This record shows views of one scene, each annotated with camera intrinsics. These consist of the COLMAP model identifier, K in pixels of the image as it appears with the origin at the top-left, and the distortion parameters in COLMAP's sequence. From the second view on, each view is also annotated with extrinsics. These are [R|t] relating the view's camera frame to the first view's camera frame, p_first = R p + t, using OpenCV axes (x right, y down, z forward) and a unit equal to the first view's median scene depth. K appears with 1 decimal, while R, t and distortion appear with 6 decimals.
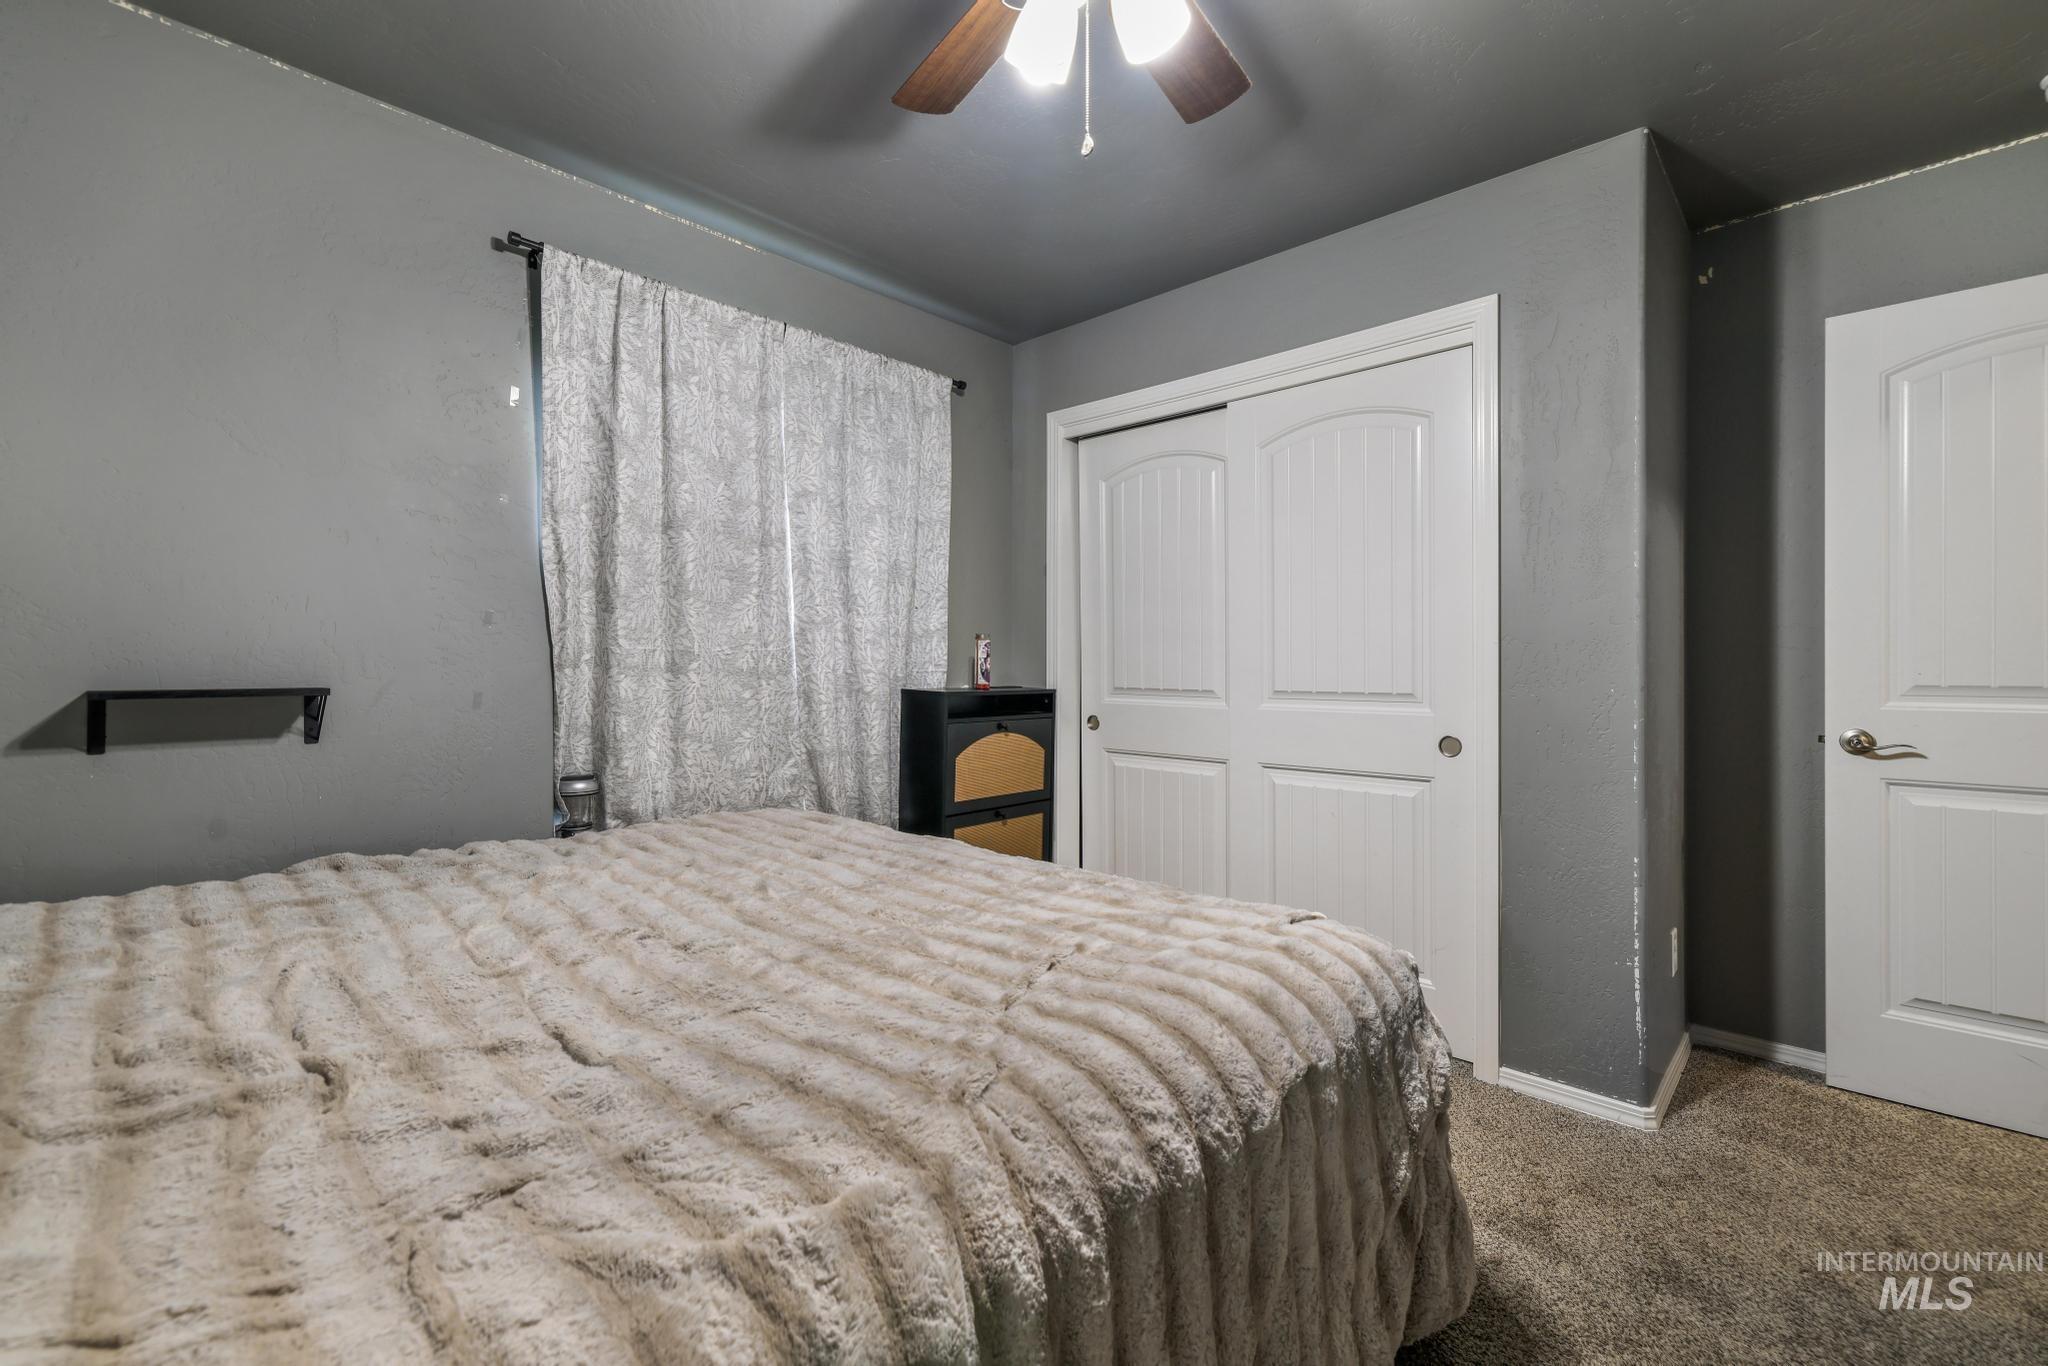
lens RADIAL K [[893.8, 0, 1029.6], [0, 893.8, 680.3], [0, 0, 1]] dist [-0.013141, 0.010252]
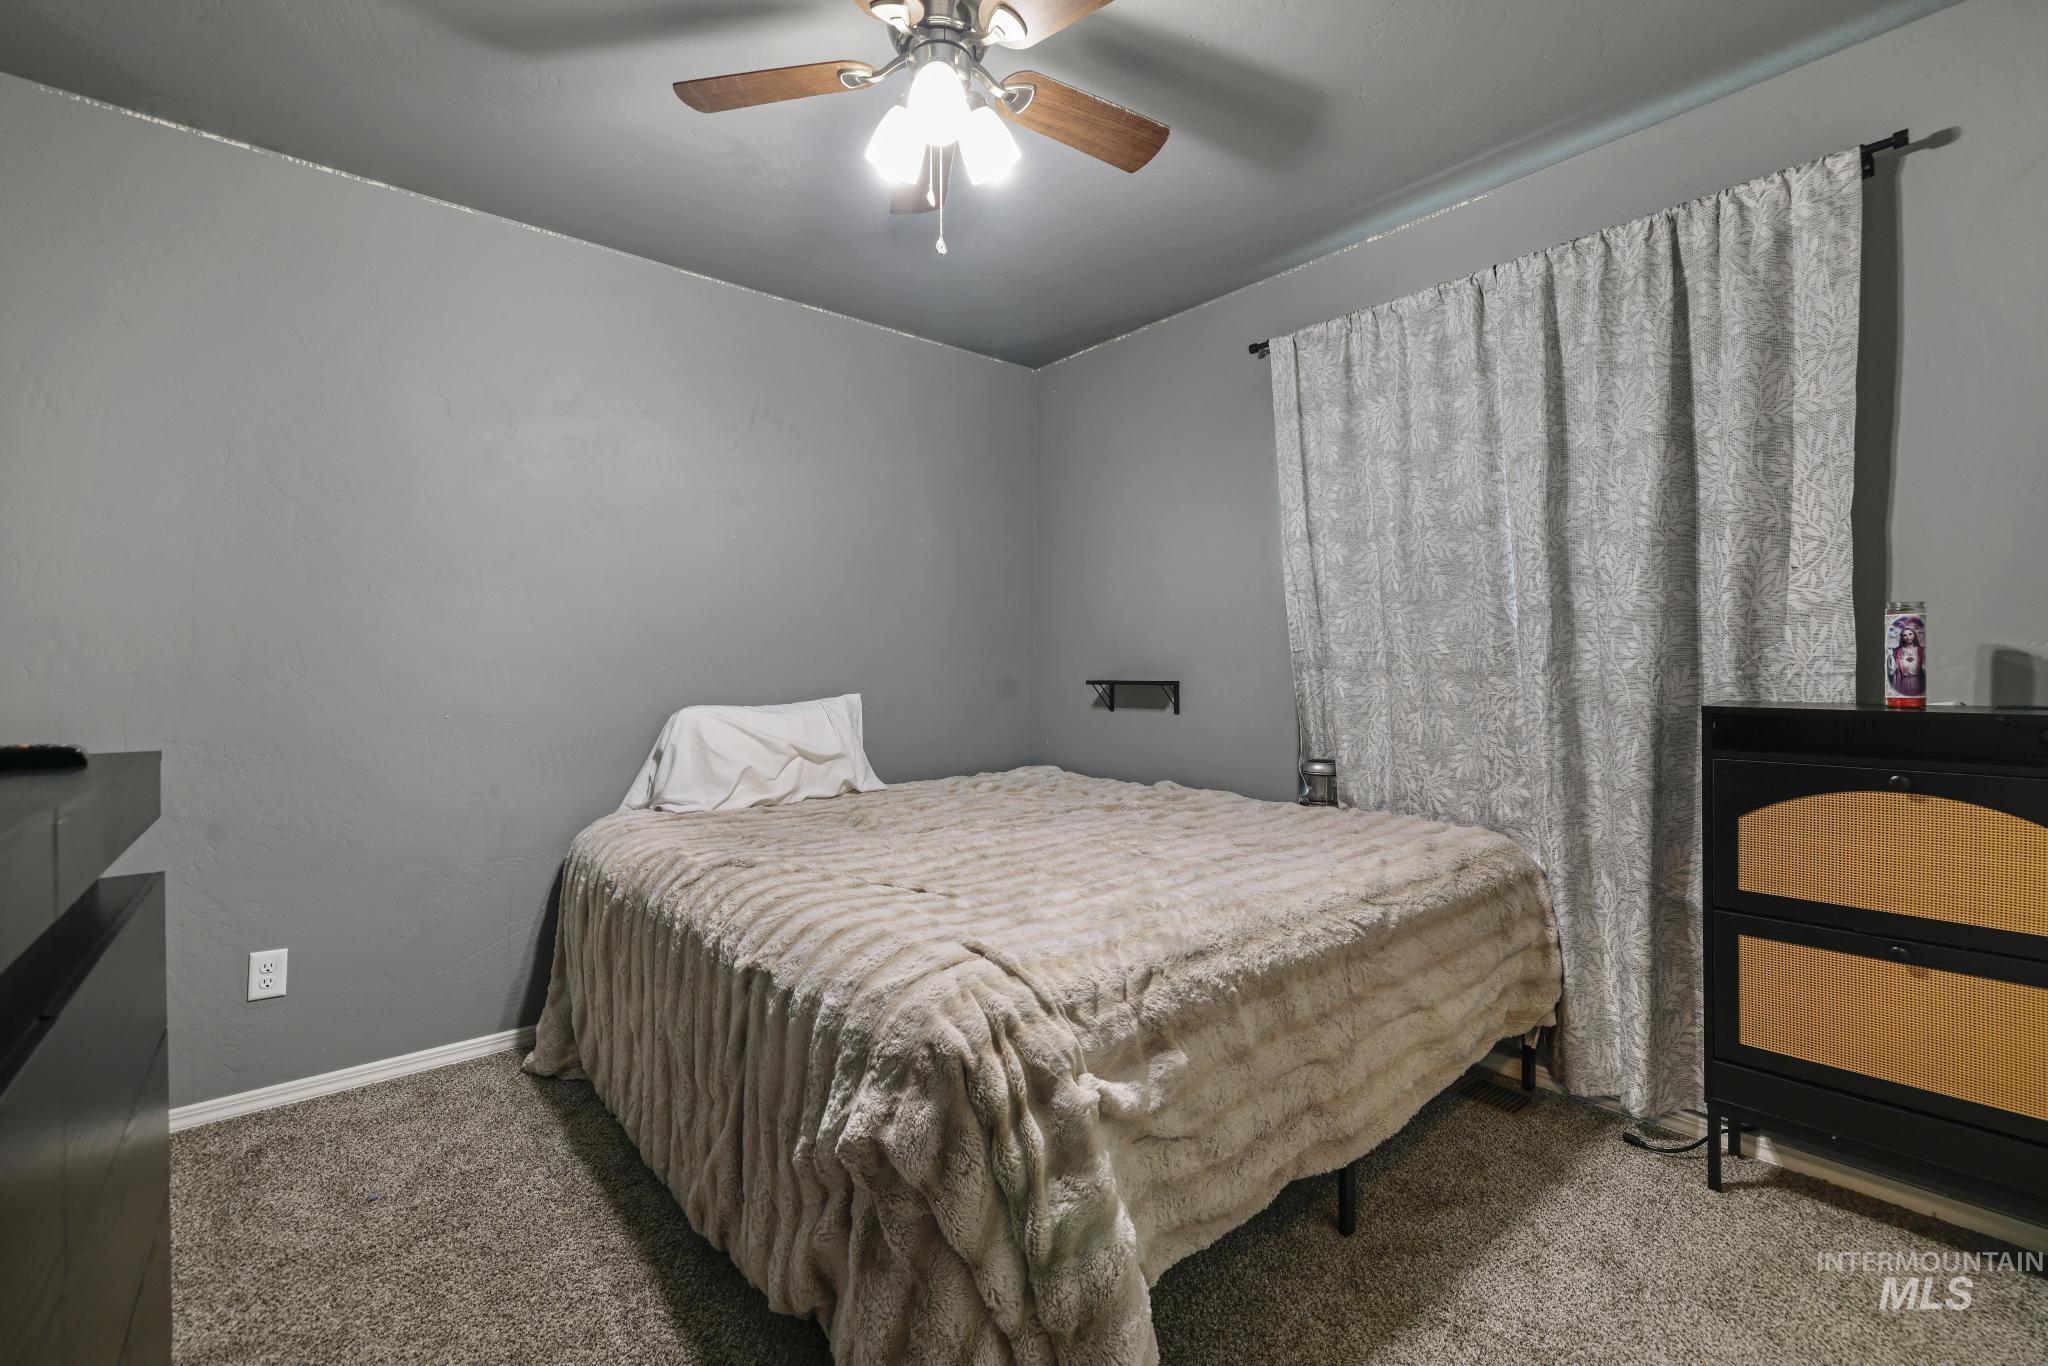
lens RADIAL K [[893.8, 0, 1025.0], [0, 893.8, 673.5], [0, 0, 1]] dist [-0.013141, 0.010252]
pose [[-0.138587, 0.013984, -0.990252, 0.723707], [-0.003249, 0.999889, 0.014574, -0.023095], [0.990345, 0.005237, -0.138526, 0.764258]]
